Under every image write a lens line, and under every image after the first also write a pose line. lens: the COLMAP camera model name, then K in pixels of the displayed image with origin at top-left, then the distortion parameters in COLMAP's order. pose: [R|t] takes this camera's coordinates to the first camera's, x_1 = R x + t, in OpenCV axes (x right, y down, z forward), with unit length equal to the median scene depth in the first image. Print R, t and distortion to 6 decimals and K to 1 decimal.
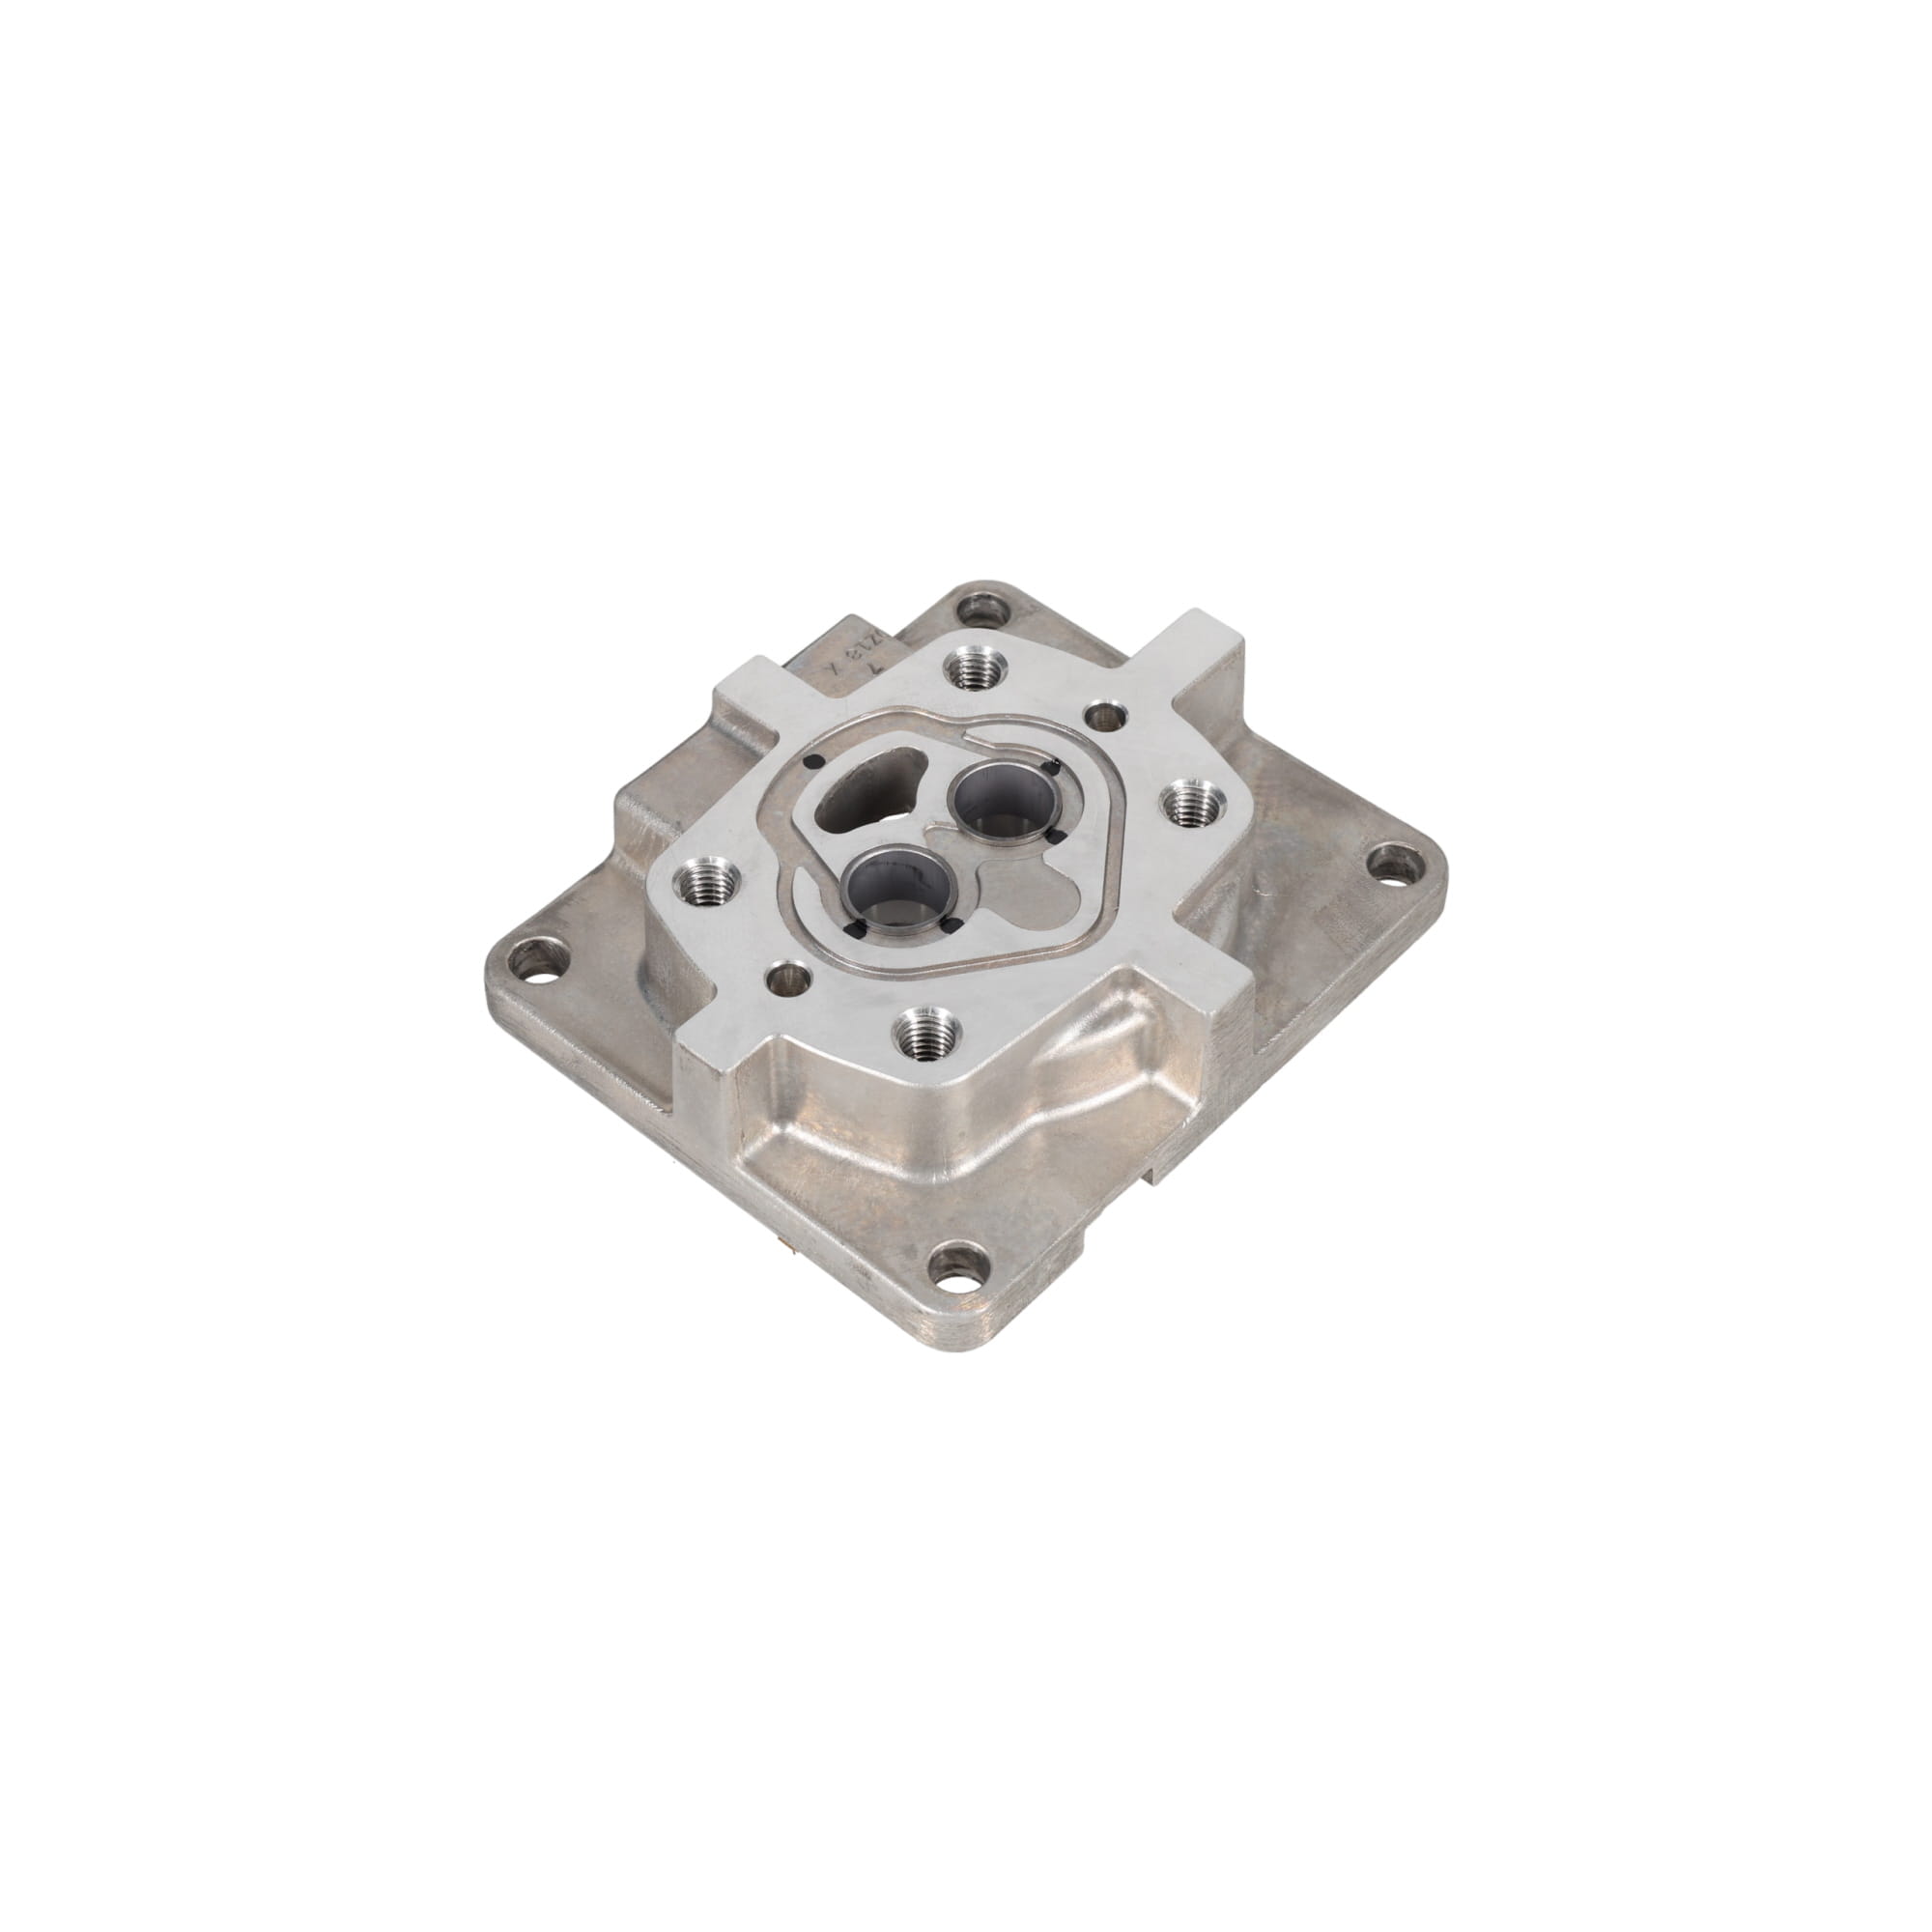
lens RADIAL K [[3292.5, 0, 928.4], [0, 3292.5, 958.4], [0, 0, 1]] dist [0.017404, 0.003630]
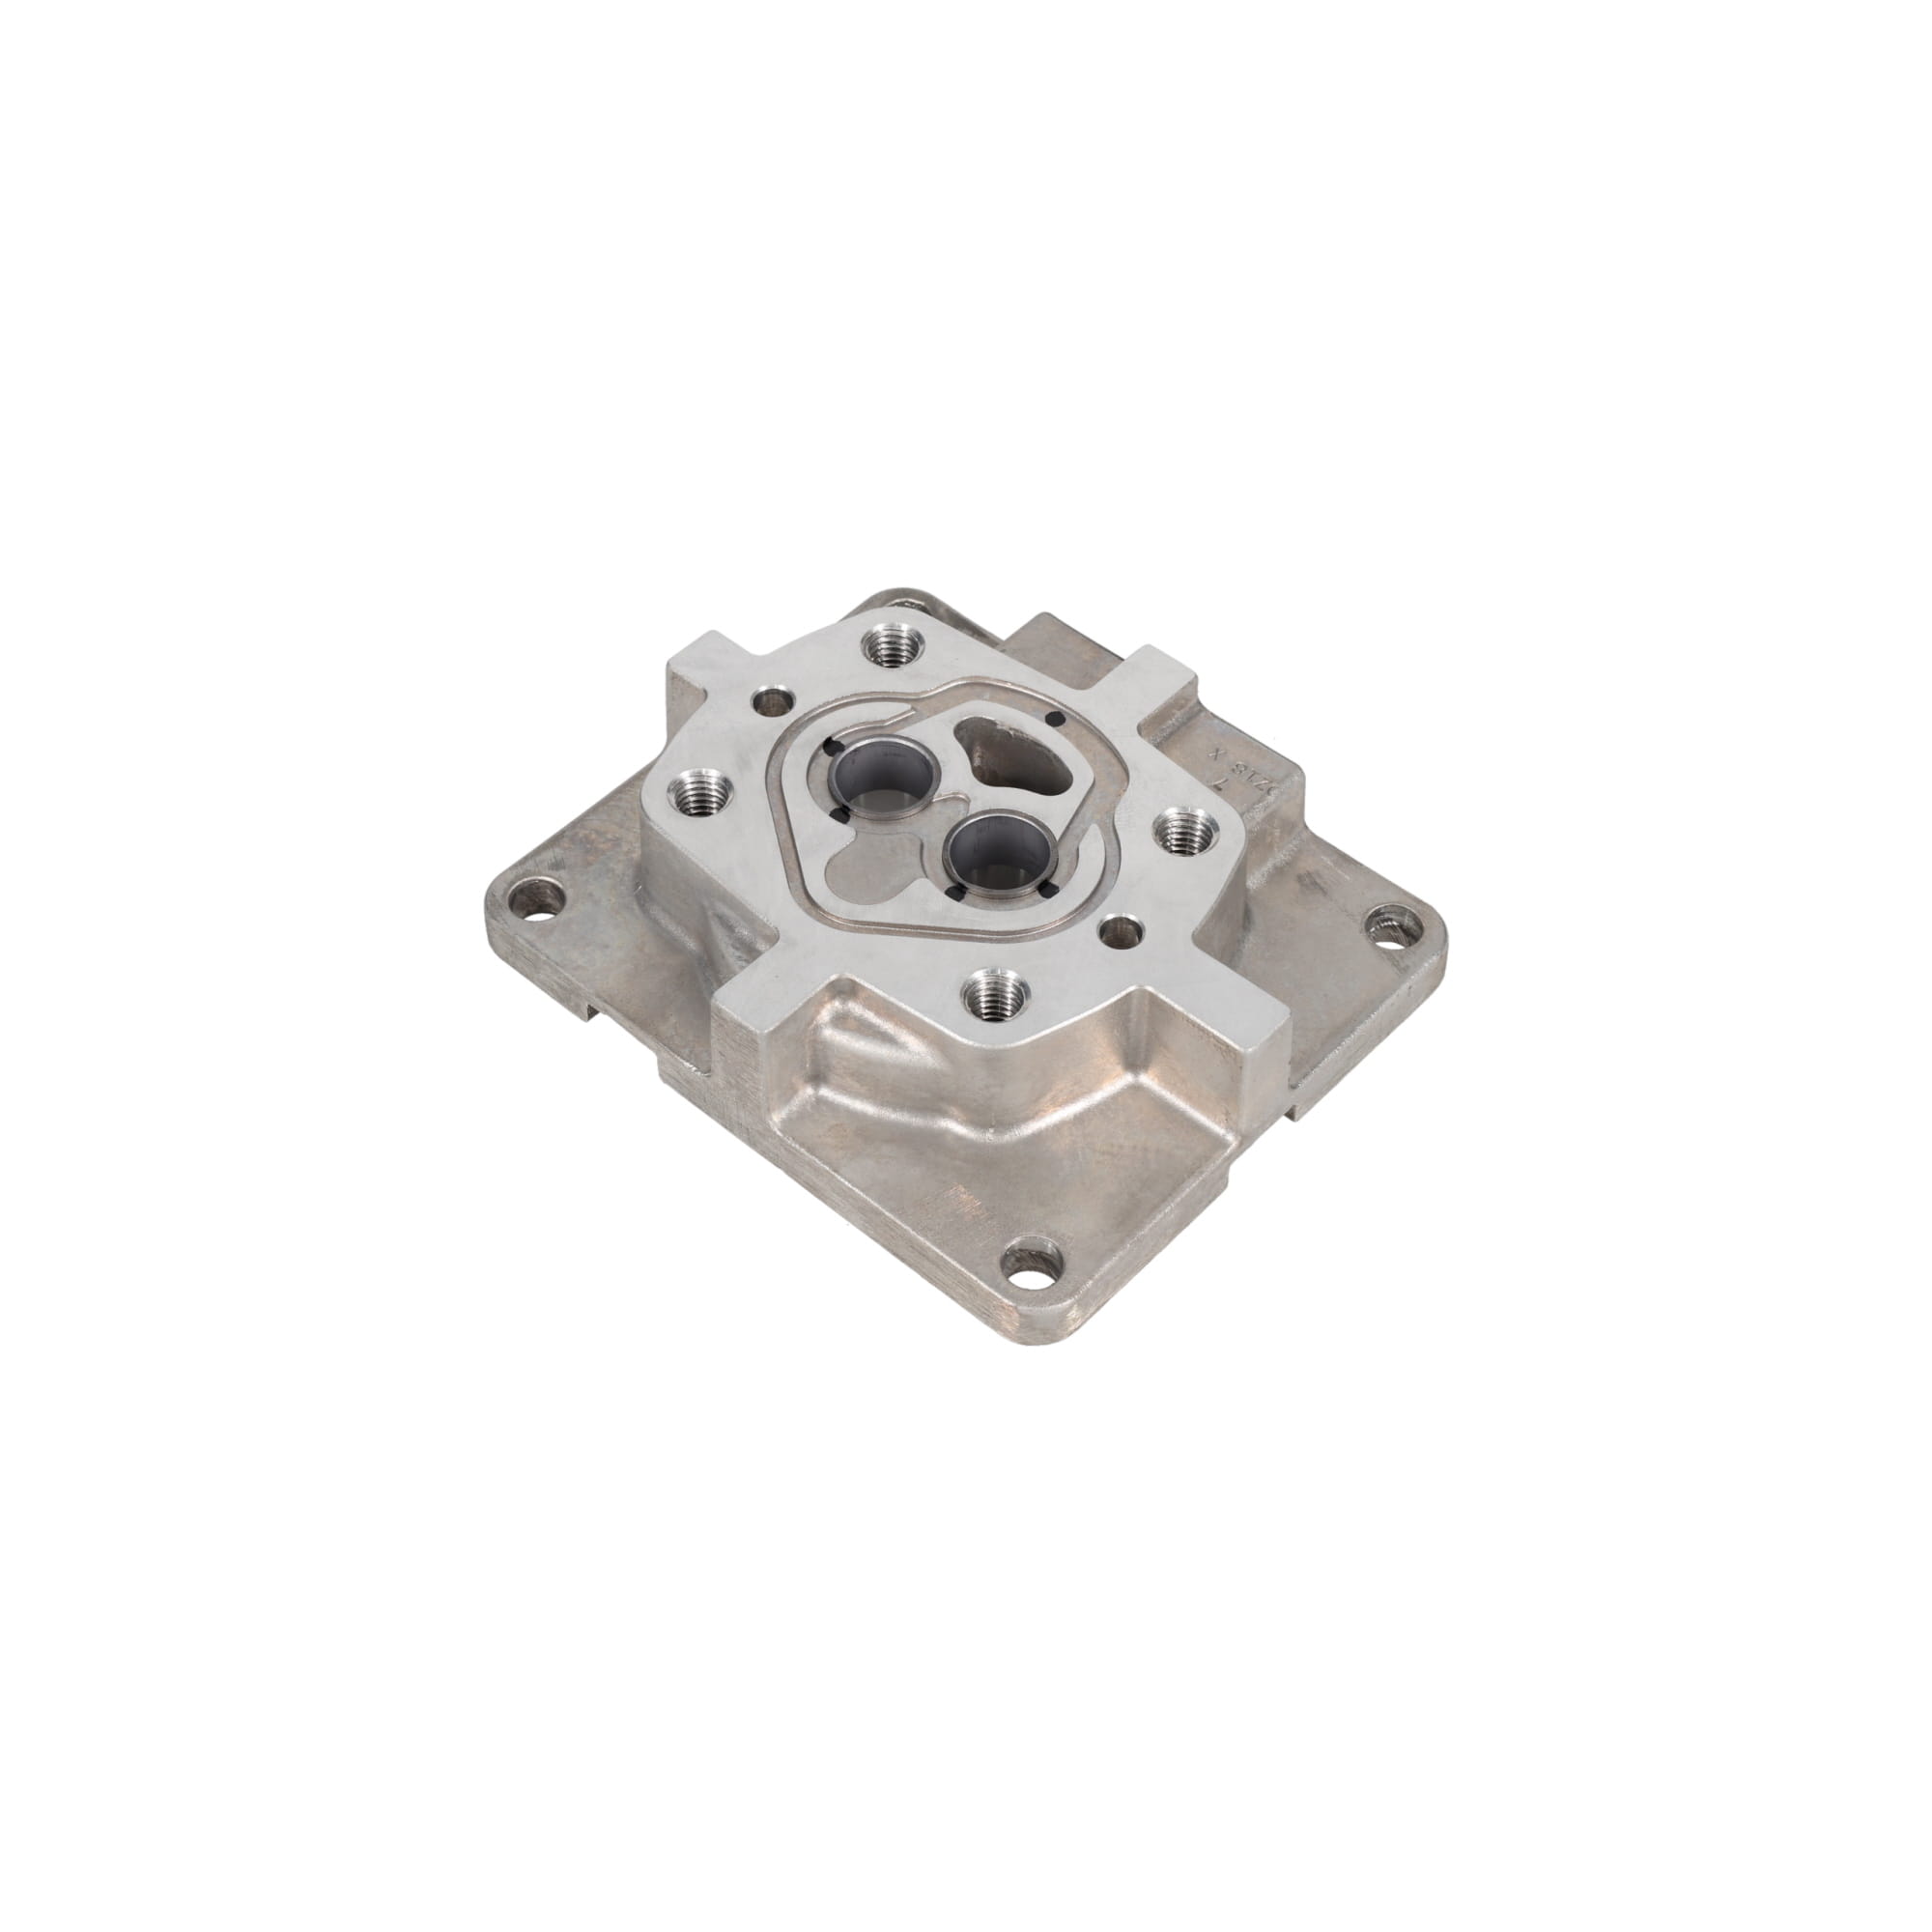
lens RADIAL K [[3292.5, 0, 928.4], [0, 3292.5, 958.4], [0, 0, 1]] dist [0.017404, 0.003630]
pose [[-0.007708, 0.760519, -0.649270, 0.701363], [-0.759163, 0.418155, 0.498816, -0.519967], [0.650855, 0.496746, 0.574135, 0.432454]]
